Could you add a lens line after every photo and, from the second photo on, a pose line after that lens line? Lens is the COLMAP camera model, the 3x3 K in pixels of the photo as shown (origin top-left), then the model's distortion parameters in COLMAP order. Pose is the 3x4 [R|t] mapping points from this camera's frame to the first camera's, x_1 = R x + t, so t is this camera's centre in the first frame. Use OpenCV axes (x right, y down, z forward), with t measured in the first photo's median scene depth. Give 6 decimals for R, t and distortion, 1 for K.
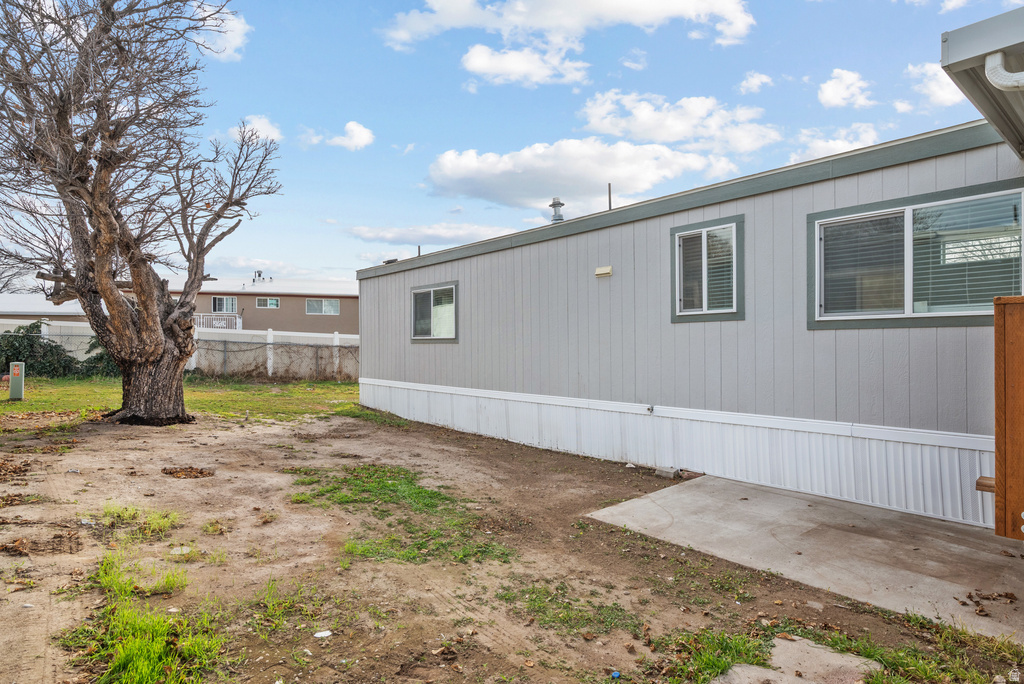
lens RADIAL K [[541.2, 0, 512.0], [0, 541.2, 342.0], [0, 0, 1]] dist [0.003179, -0.000346]
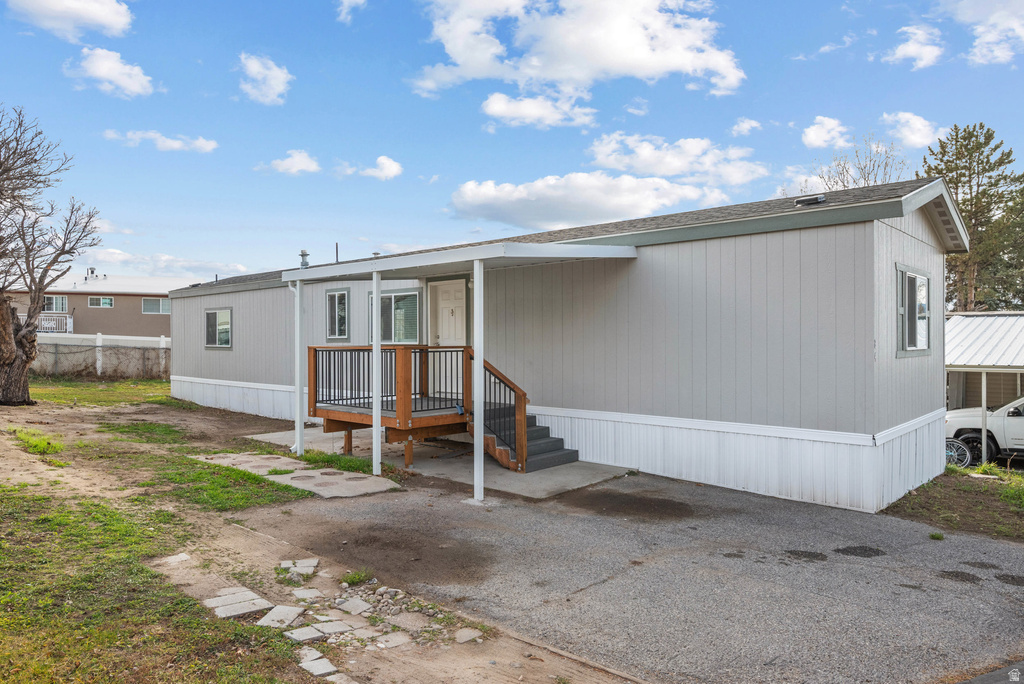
lens RADIAL K [[661.0, 0, 512.0], [0, 661.0, 342.0], [0, 0, 1]] dist [-0.008270, 0.001399]
pose [[0.992301, 0.002676, 0.123823, 0.472861], [-0.003783, 0.999955, 0.008707, -0.042946], [-0.123794, -0.009108, 0.992266, -0.934389]]
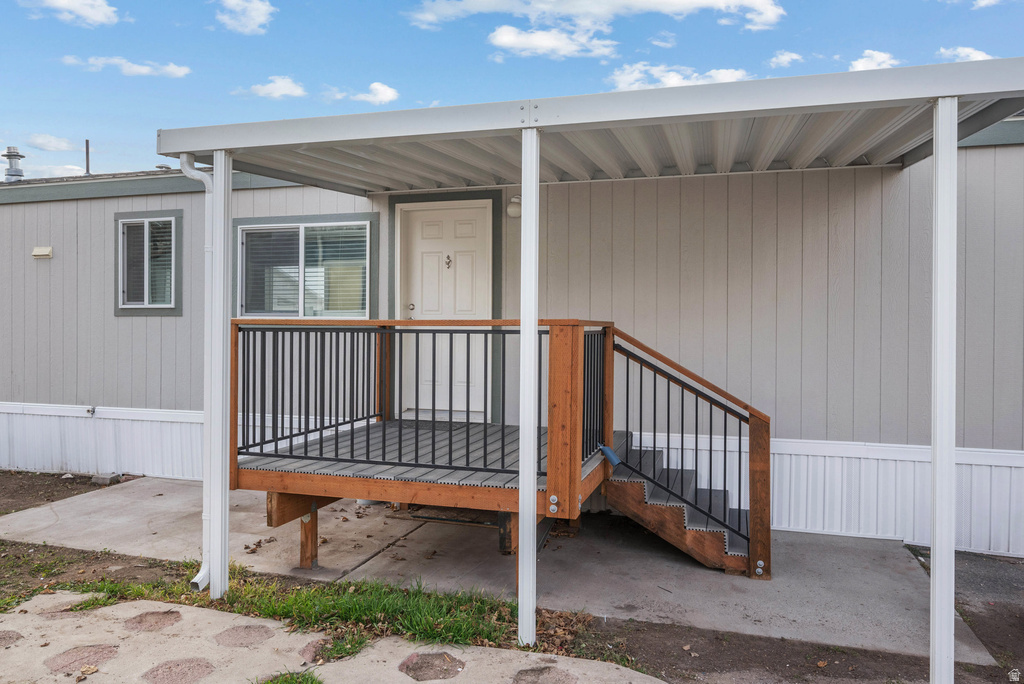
lens RADIAL K [[698.6, 0, 499.1], [0, 698.6, 325.1], [0, 0, 1]] dist [-0.002894, -0.003488]
pose [[0.842671, 0.012713, 0.538279, 0.153824], [-0.015191, 0.999885, 0.000165, -0.022077], [-0.538214, -0.008316, 0.842767, -0.261105]]
